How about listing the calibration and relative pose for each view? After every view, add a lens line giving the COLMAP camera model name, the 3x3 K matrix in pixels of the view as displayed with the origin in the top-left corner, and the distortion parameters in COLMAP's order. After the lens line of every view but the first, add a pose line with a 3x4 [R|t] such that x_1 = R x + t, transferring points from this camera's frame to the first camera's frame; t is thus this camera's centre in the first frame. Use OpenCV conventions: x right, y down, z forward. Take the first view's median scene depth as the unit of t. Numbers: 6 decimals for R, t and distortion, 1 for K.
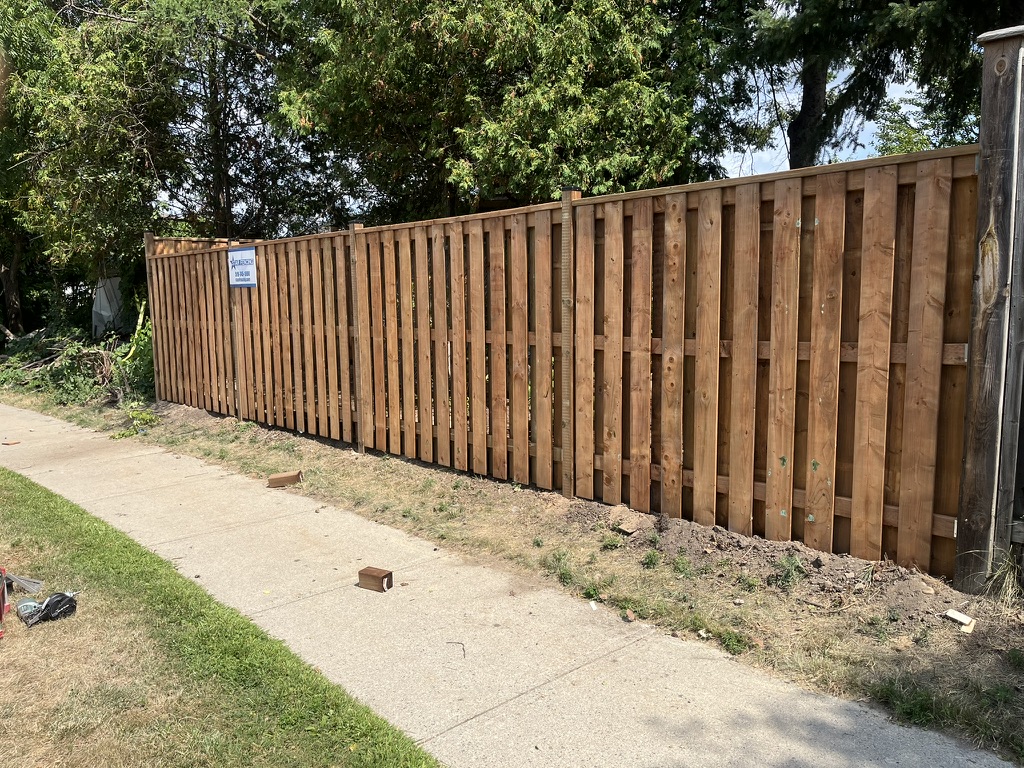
lens RADIAL K [[796.7, 0, 512.0], [0, 796.7, 384.0], [0, 0, 1]] dist [0.050580, -0.008946]
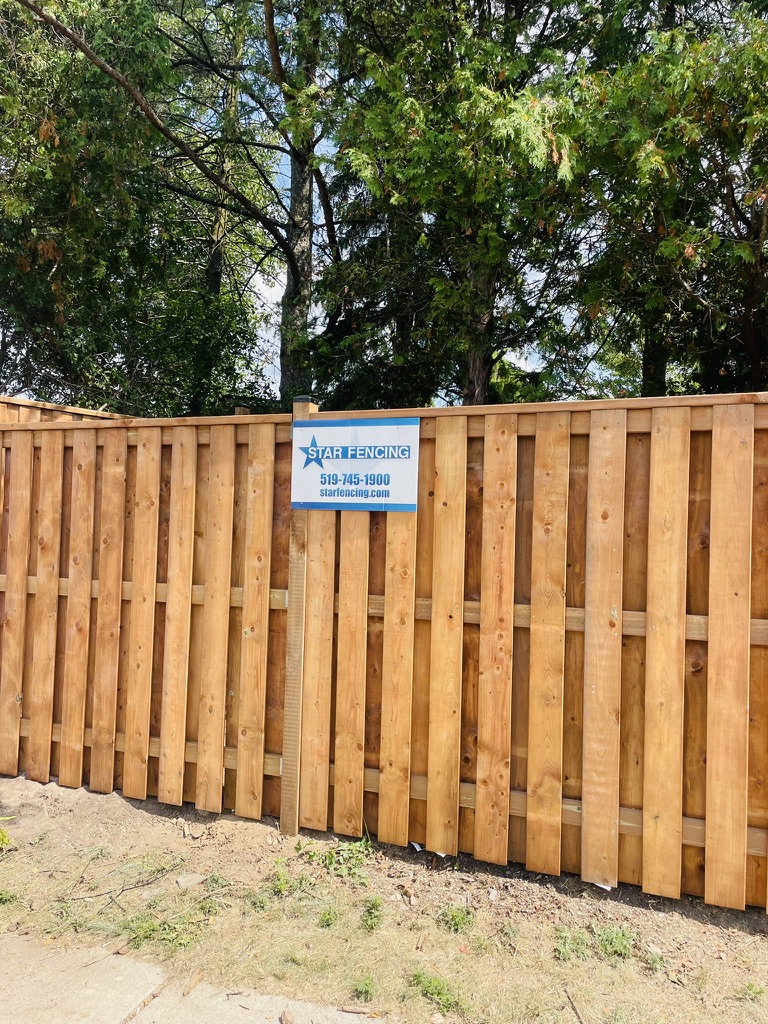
lens RADIAL K [[759.8, 0, 384.0], [0, 759.8, 512.0], [0, 0, 1]] dist [0.080721, -0.108128]
pose [[0.903127, 0.047927, 0.426690, -0.676245], [0.009233, 0.991353, -0.130894, -0.092821], [-0.429274, 0.122154, 0.894876, 0.875042]]
